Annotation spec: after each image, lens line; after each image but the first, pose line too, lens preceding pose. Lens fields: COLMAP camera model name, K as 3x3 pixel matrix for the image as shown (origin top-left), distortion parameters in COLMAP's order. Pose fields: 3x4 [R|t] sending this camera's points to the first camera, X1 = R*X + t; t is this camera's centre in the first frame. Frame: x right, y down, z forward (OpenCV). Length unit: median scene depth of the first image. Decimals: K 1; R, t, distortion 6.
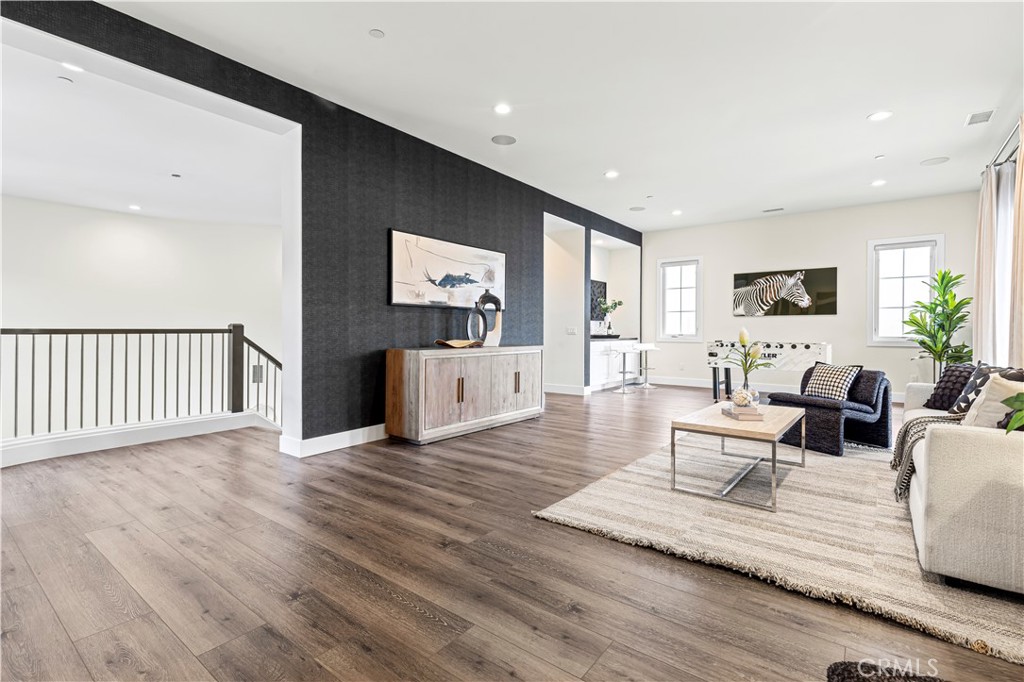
lens RADIAL K [[469.6, 0, 521.0], [0, 469.6, 328.9], [0, 0, 1]] dist [0.010848, -0.000068]
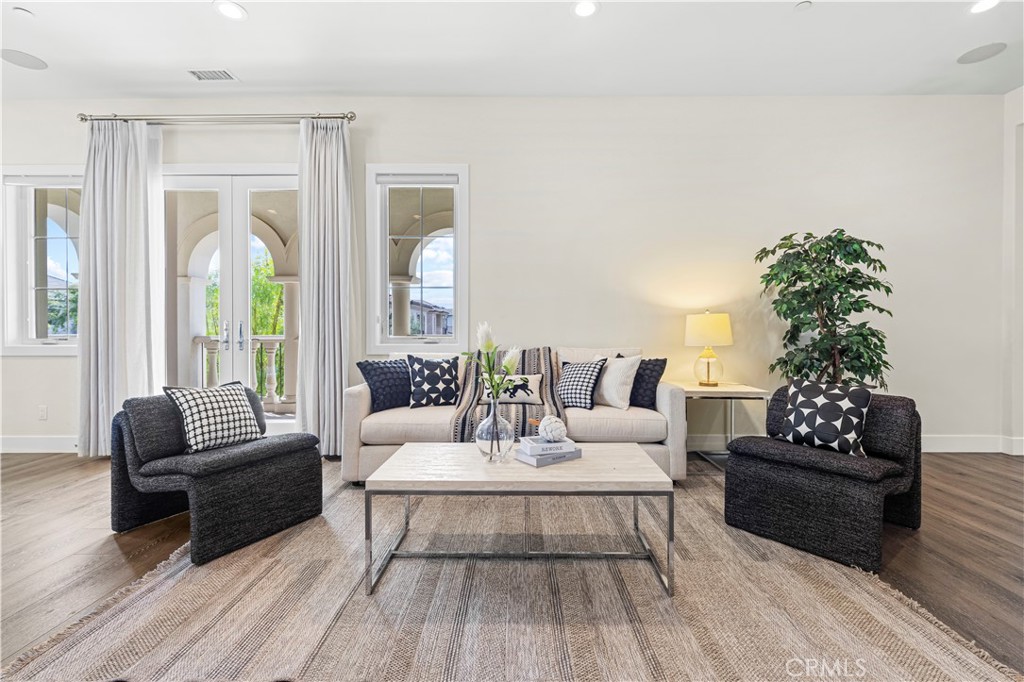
lens RADIAL K [[462.1, 0, 505.7], [0, 462.1, 336.5], [0, 0, 1]] dist [0.006002, -0.000205]
pose [[-0.578960, -0.022338, 0.815050, -0.016069], [-0.003458, 0.999683, 0.024942, -0.001196], [-0.815348, 0.011622, -0.578854, 0.611344]]
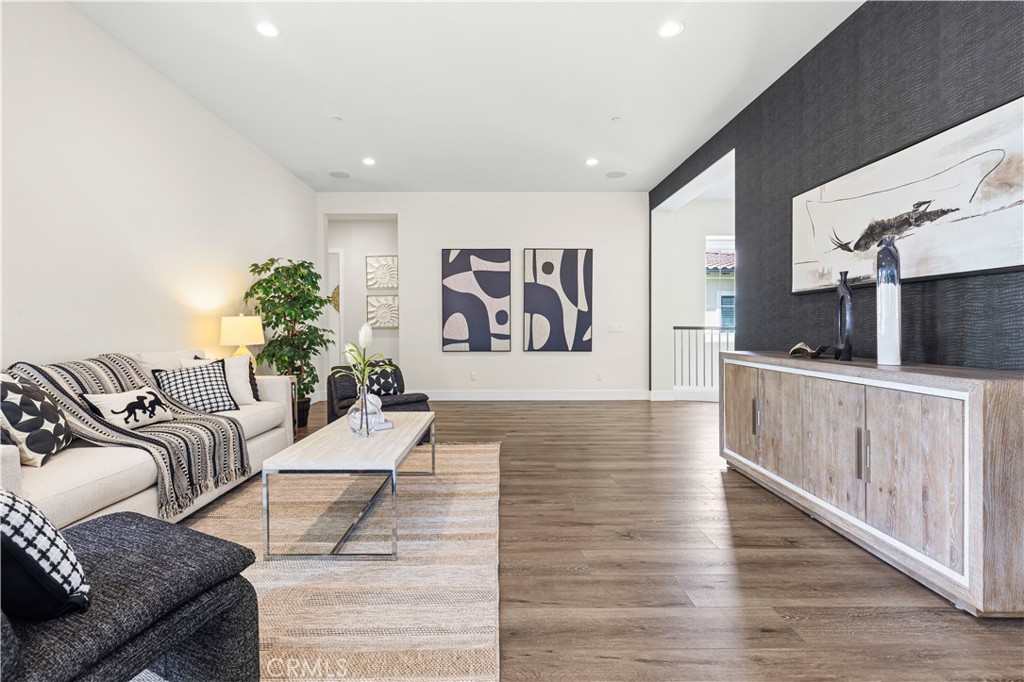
lens RADIAL K [[485.5, 0, 512.0], [0, 485.5, 341.0], [0, 0, 1]] dist [0.001332, -0.000060]
pose [[-0.783740, 0.015938, -0.620885, 0.348691], [0.001816, 0.999725, 0.023371, 0.002941], [0.621087, 0.017189, -0.783553, 0.801461]]
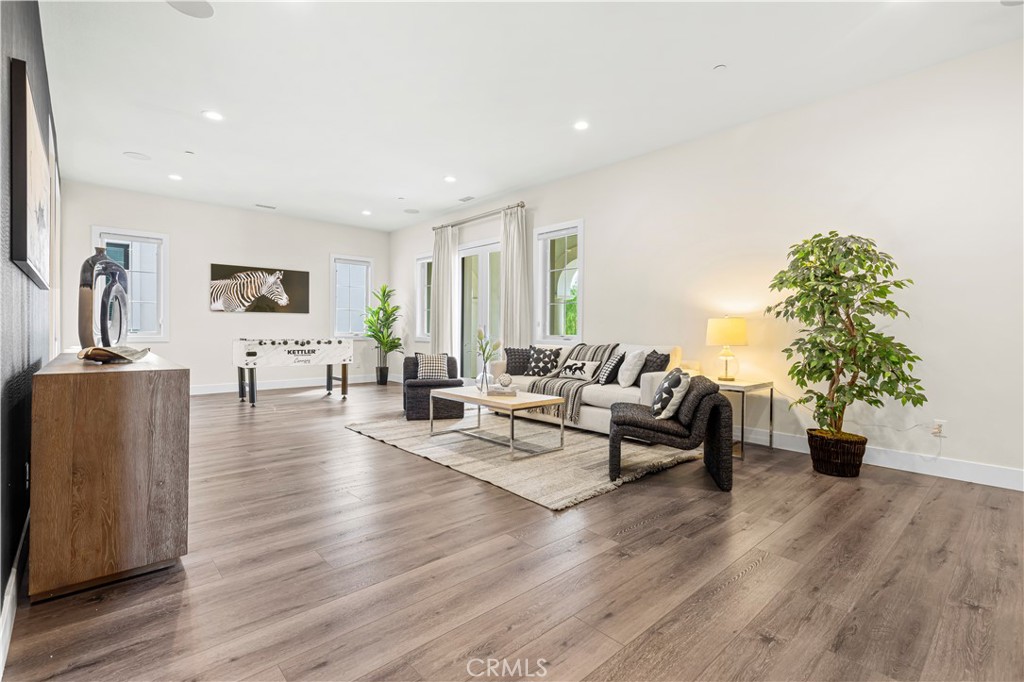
lens RADIAL K [[462.1, 0, 505.7], [0, 462.1, 336.5], [0, 0, 1]] dist [0.006002, -0.000205]
pose [[0.199723, -0.017308, 0.979700, -0.338651], [-0.007860, 0.999784, 0.019265, -0.000101], [-0.979821, -0.011548, 0.199543, 0.317207]]
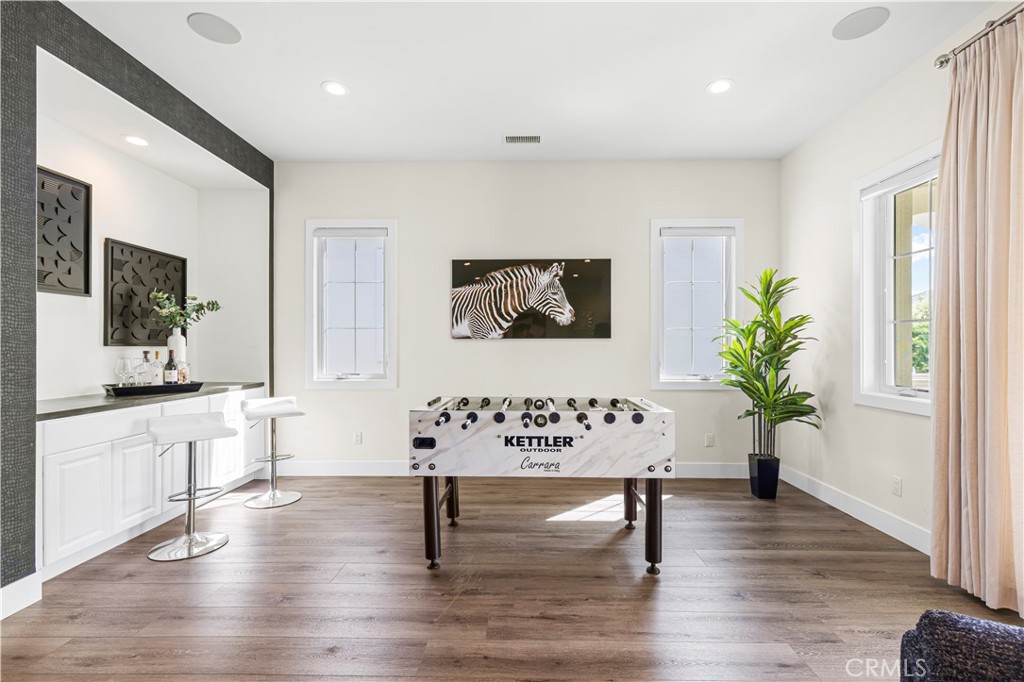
lens RADIAL K [[467.6, 0, 512.0], [0, 467.6, 341.0], [0, 0, 1]] dist [-0.008491, -0.000159]
pose [[0.815818, 0.002638, 0.578303, 0.228281], [0.002282, 0.999967, -0.007781, -0.022821], [-0.578305, 0.007667, 0.815785, 0.600650]]
